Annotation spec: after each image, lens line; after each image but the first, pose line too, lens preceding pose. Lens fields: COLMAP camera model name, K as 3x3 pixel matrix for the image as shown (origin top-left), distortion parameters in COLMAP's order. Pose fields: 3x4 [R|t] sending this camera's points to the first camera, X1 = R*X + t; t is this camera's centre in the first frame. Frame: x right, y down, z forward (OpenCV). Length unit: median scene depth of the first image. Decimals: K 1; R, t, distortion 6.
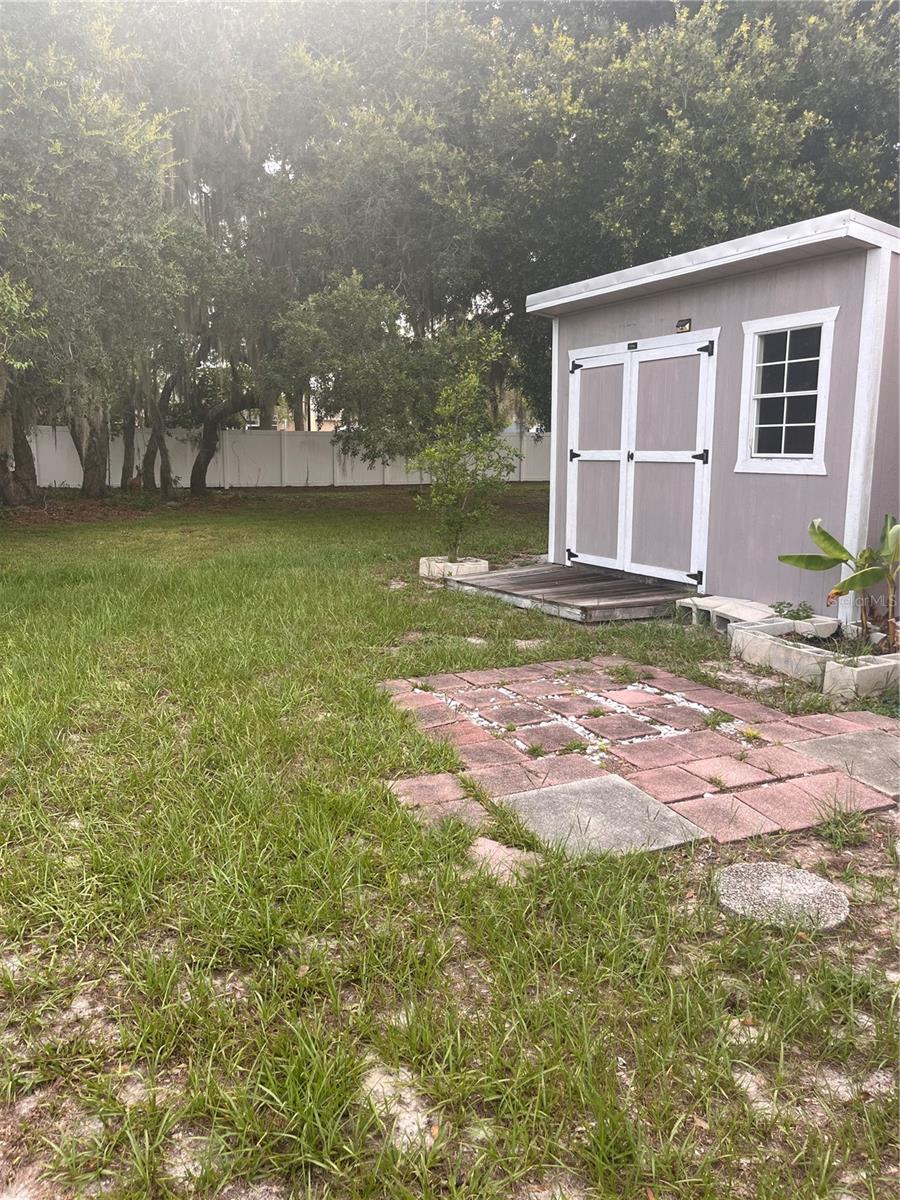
lens RADIAL K [[902.7, 0, 444.1], [0, 902.7, 597.3], [0, 0, 1]] dist [0.061245, -0.095616]
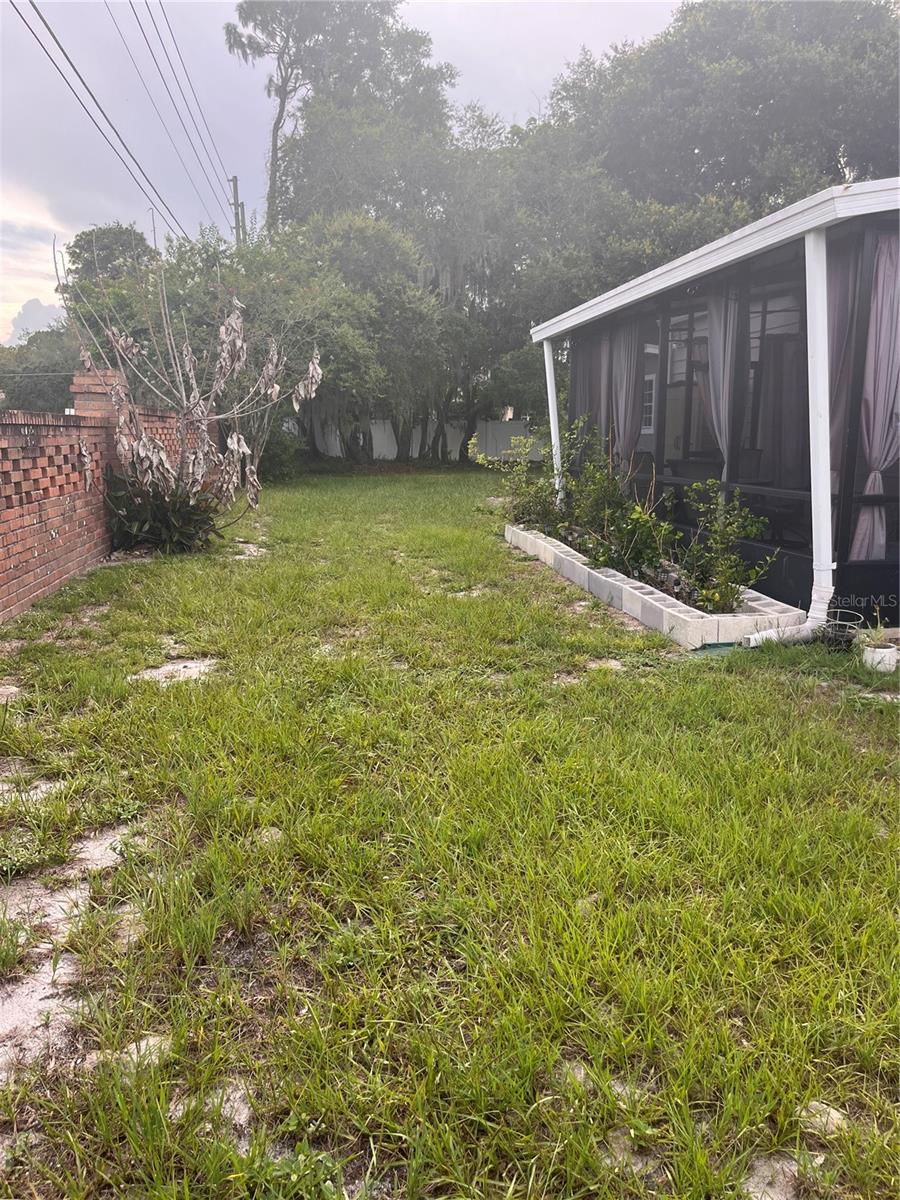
lens RADIAL K [[902.7, 0, 450.8], [0, 902.7, 608.9], [0, 0, 1]] dist [0.061245, -0.095616]
pose [[0.951938, 0.060040, -0.300350, 0.234461], [-0.054198, 0.998144, 0.027753, 0.117929], [0.301459, -0.010141, 0.953425, -0.611112]]
